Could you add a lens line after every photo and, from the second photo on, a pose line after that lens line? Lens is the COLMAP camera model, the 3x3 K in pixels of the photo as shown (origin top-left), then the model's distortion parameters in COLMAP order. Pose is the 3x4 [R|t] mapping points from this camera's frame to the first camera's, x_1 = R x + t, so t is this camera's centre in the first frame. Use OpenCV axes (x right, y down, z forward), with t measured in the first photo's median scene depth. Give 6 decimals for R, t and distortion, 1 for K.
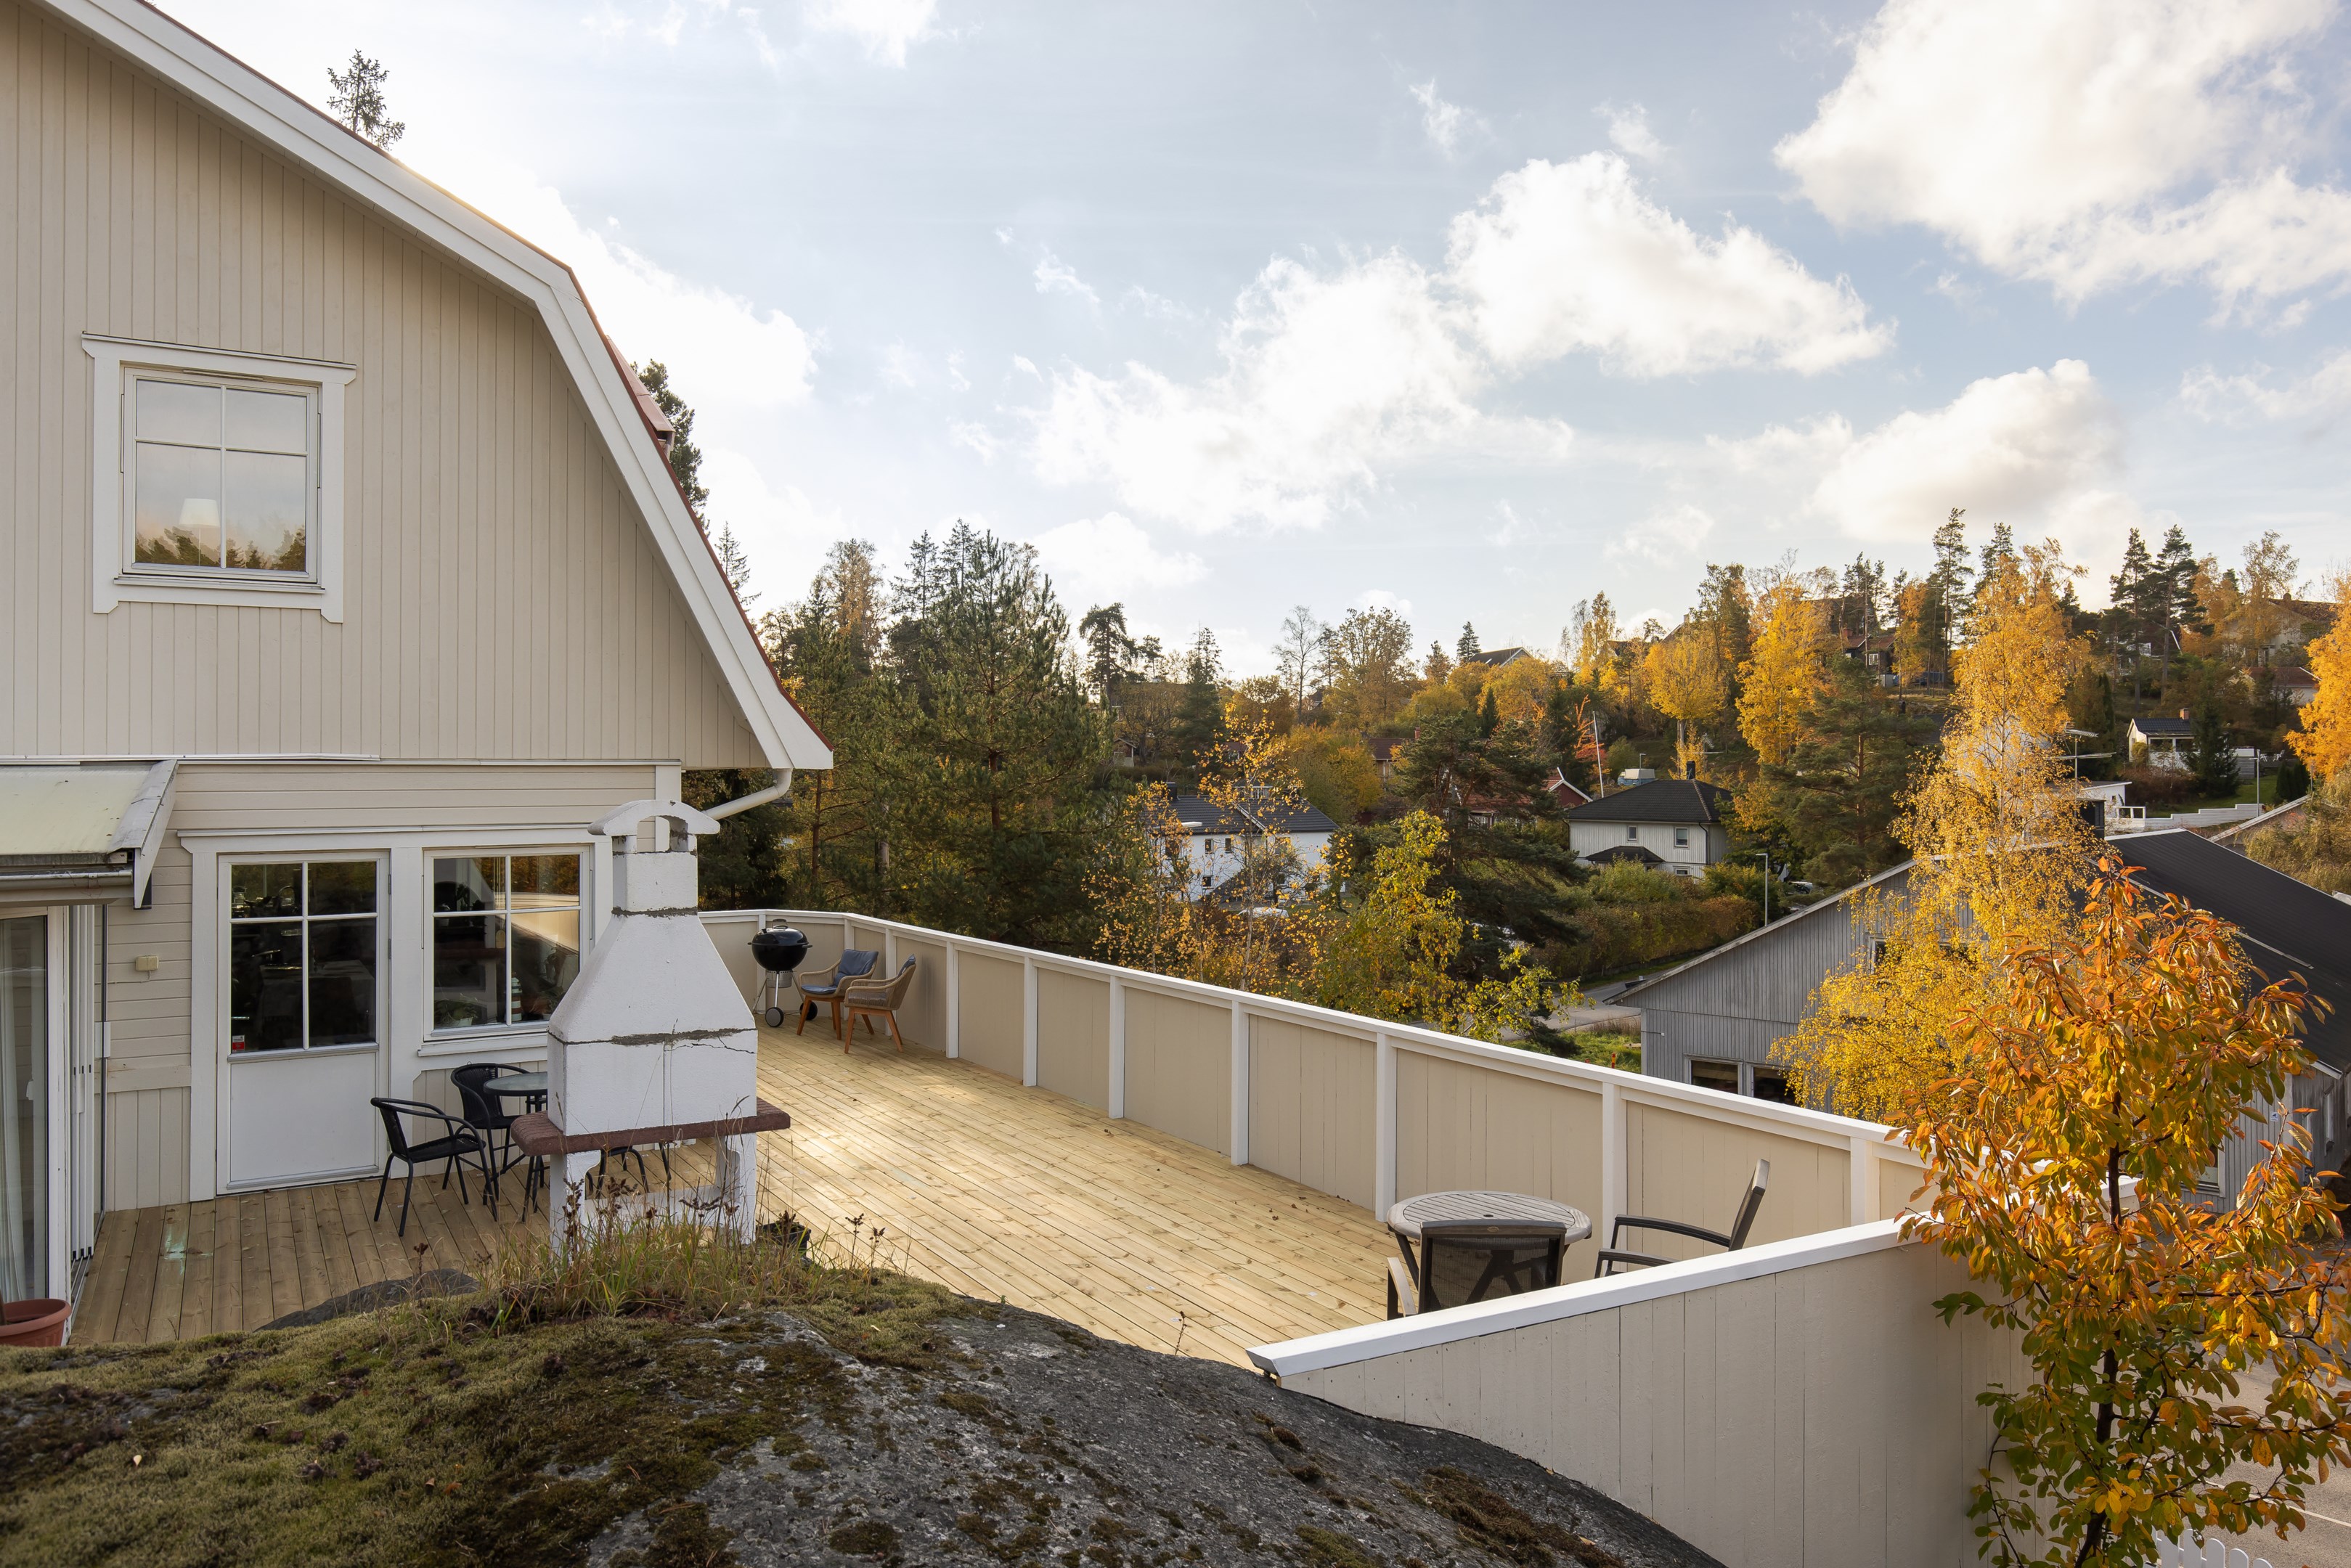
lens RADIAL K [[1634.2, 0, 1171.7], [0, 1634.2, 752.5], [0, 0, 1]] dist [-0.002490, 0.000111]
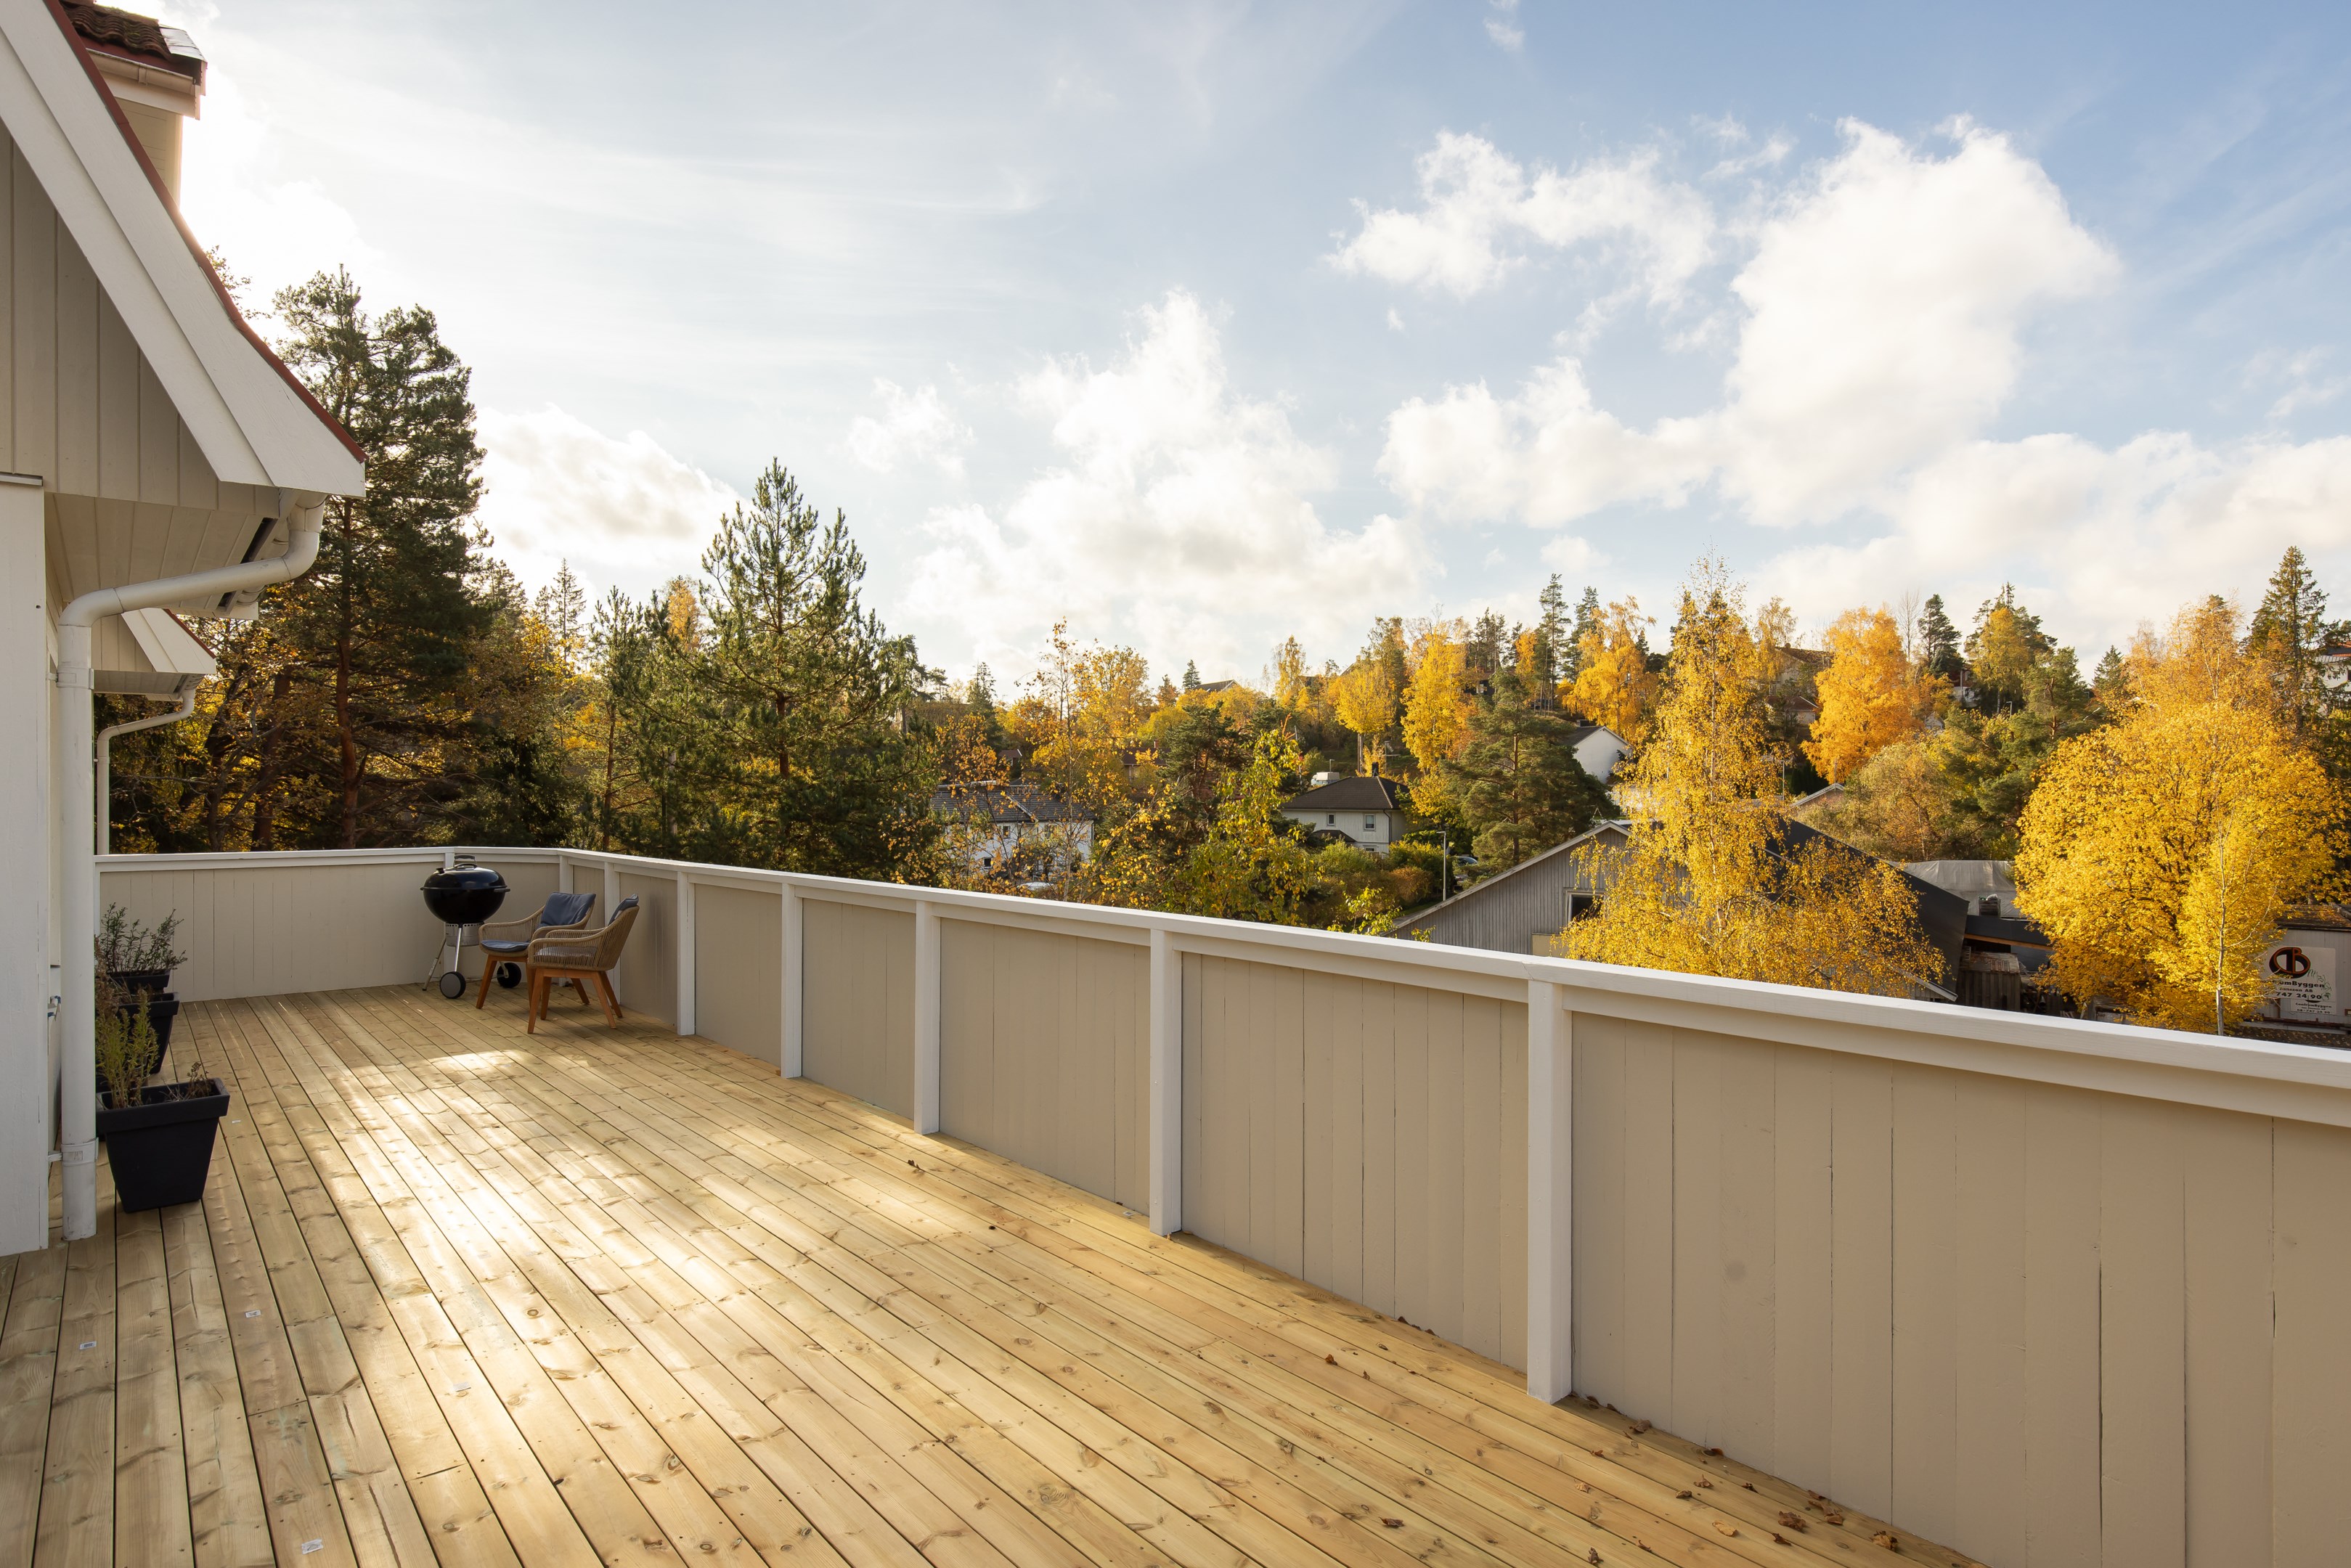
lens RADIAL K [[1283.4, 0, 1159.6], [0, 1283.4, 783.5], [0, 0, 1]] dist [0.004644, 0.000856]
pose [[0.987472, -0.003480, 0.157755, -0.016406], [0.001423, 0.999912, 0.013154, 0.060805], [-0.157787, -0.012764, 0.987391, 0.359910]]
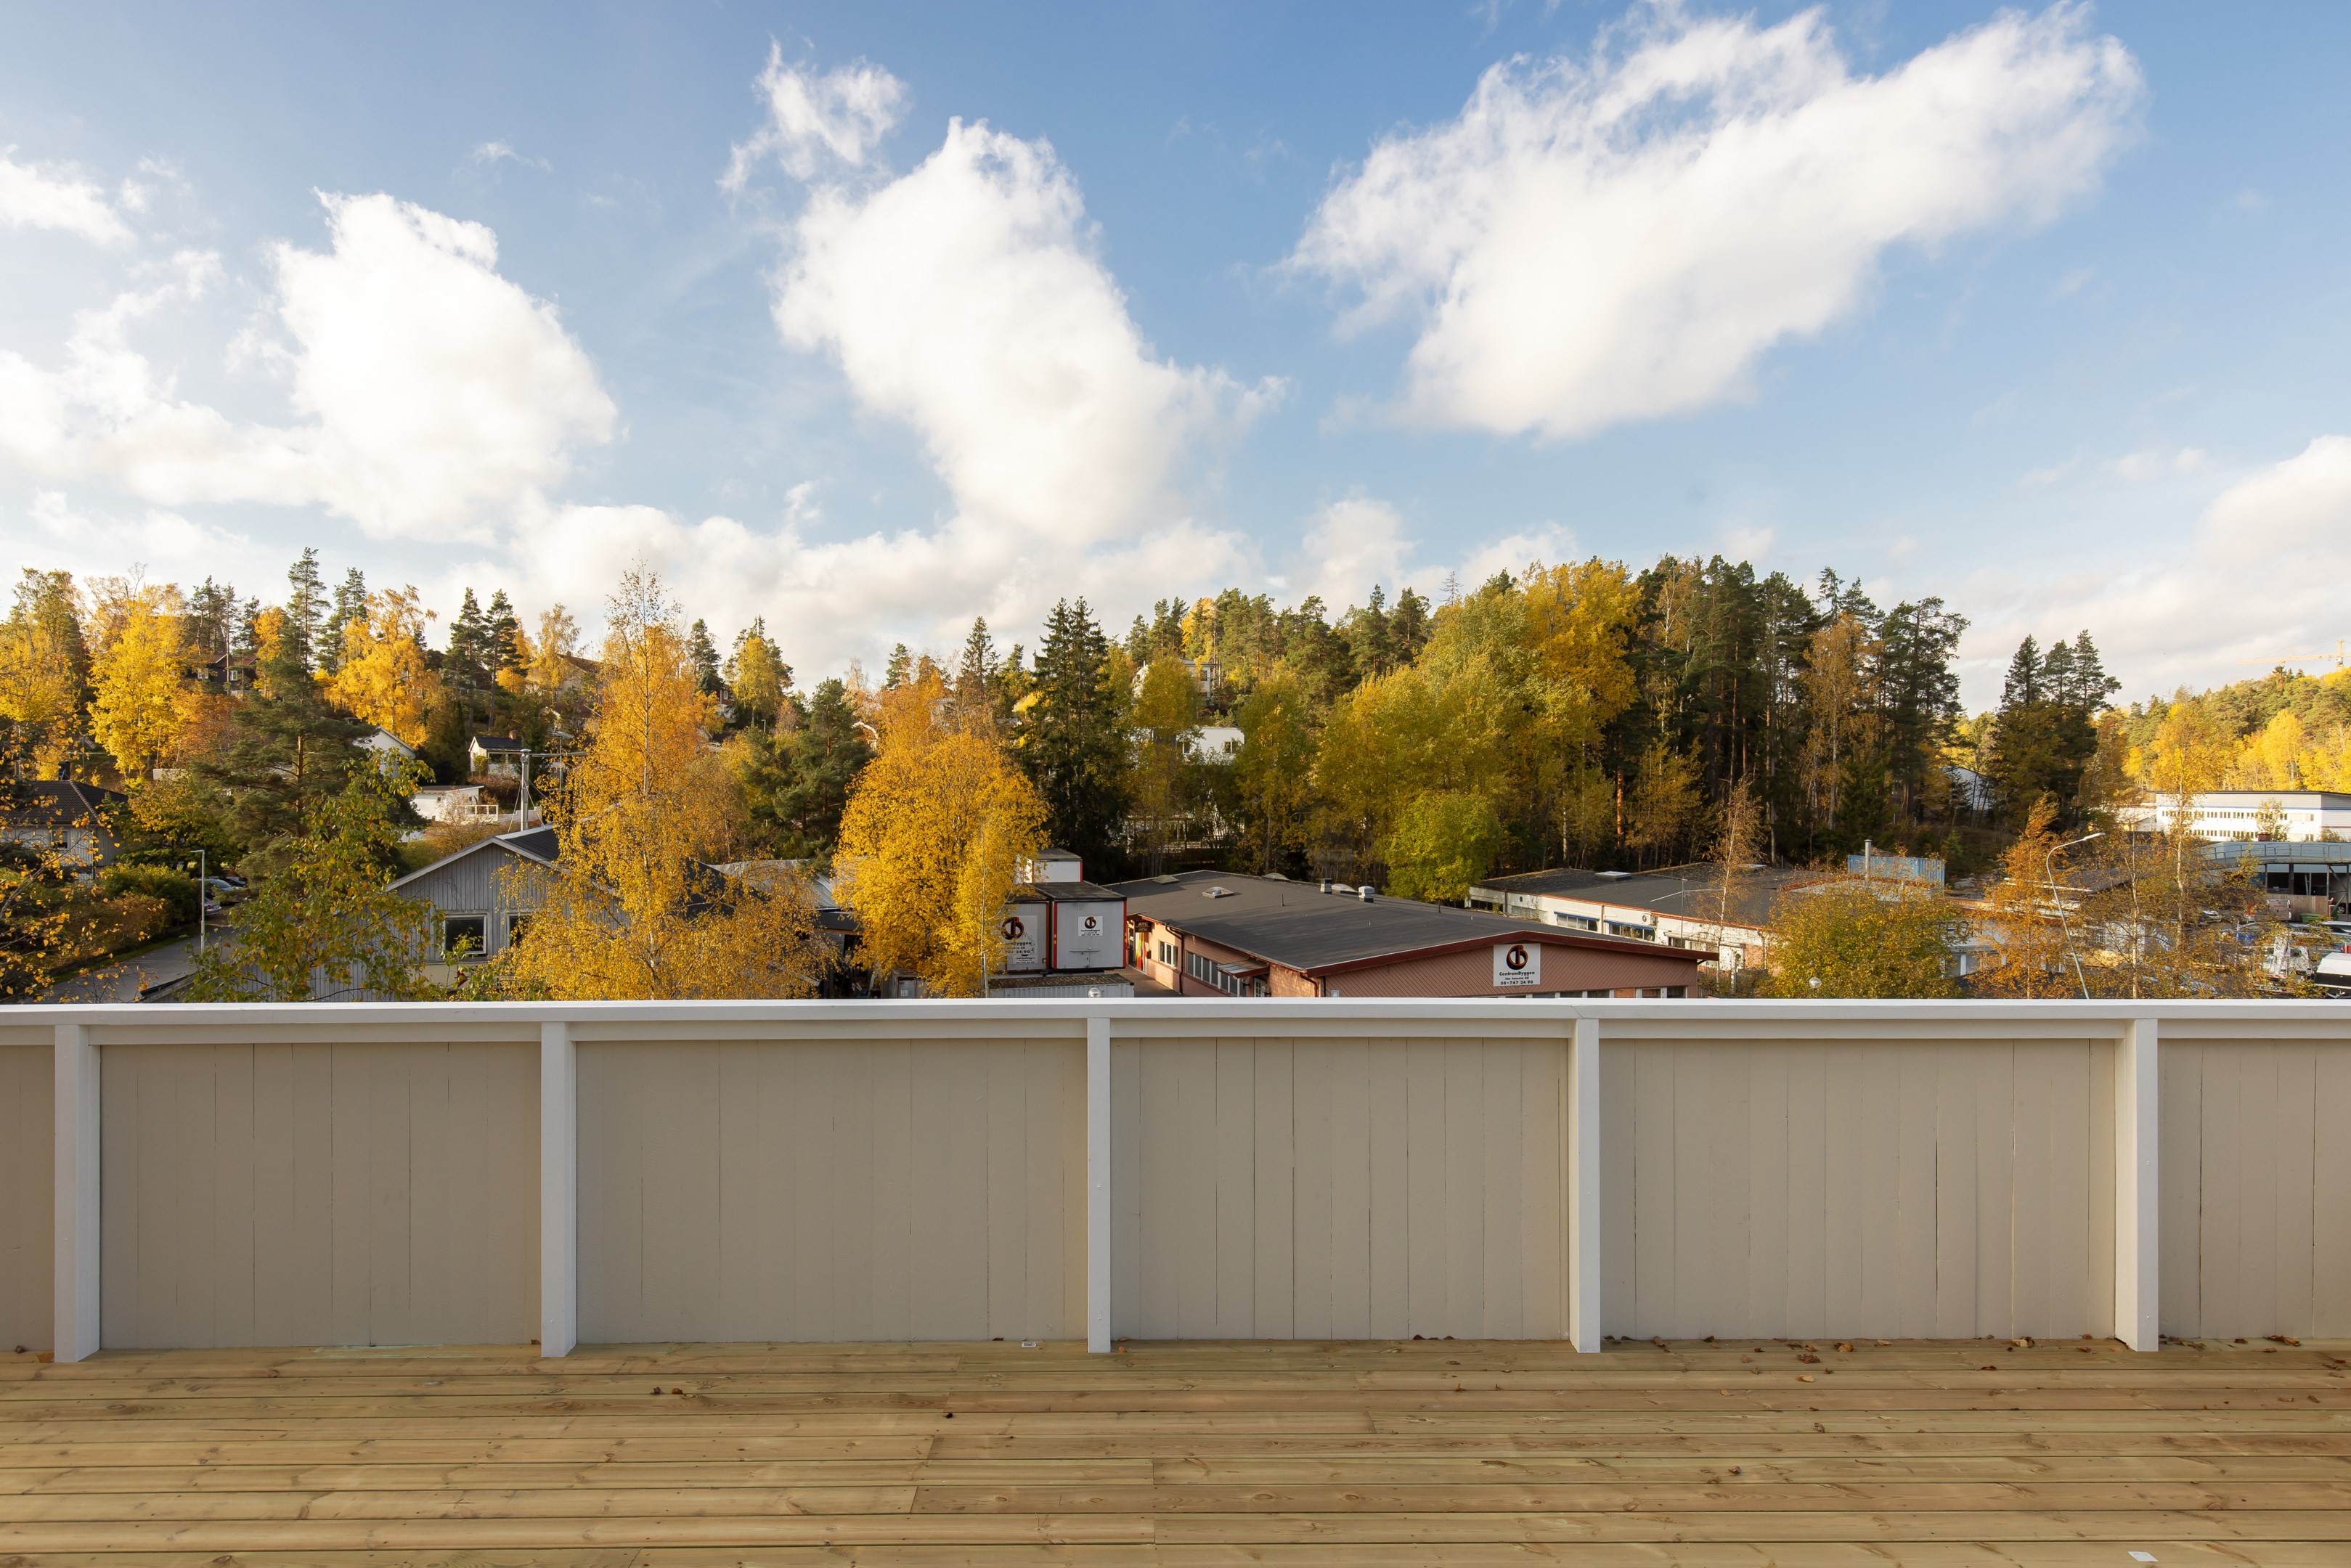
lens RADIAL K [[1283.4, 0, 1159.6], [0, 1283.4, 783.5], [0, 0, 1]] dist [0.004644, 0.000856]
pose [[0.491711, 0.004694, 0.870746, -0.177376], [-0.014370, 0.999893, 0.002724, 0.049508], [-0.870640, -0.013852, 0.491726, 0.490398]]
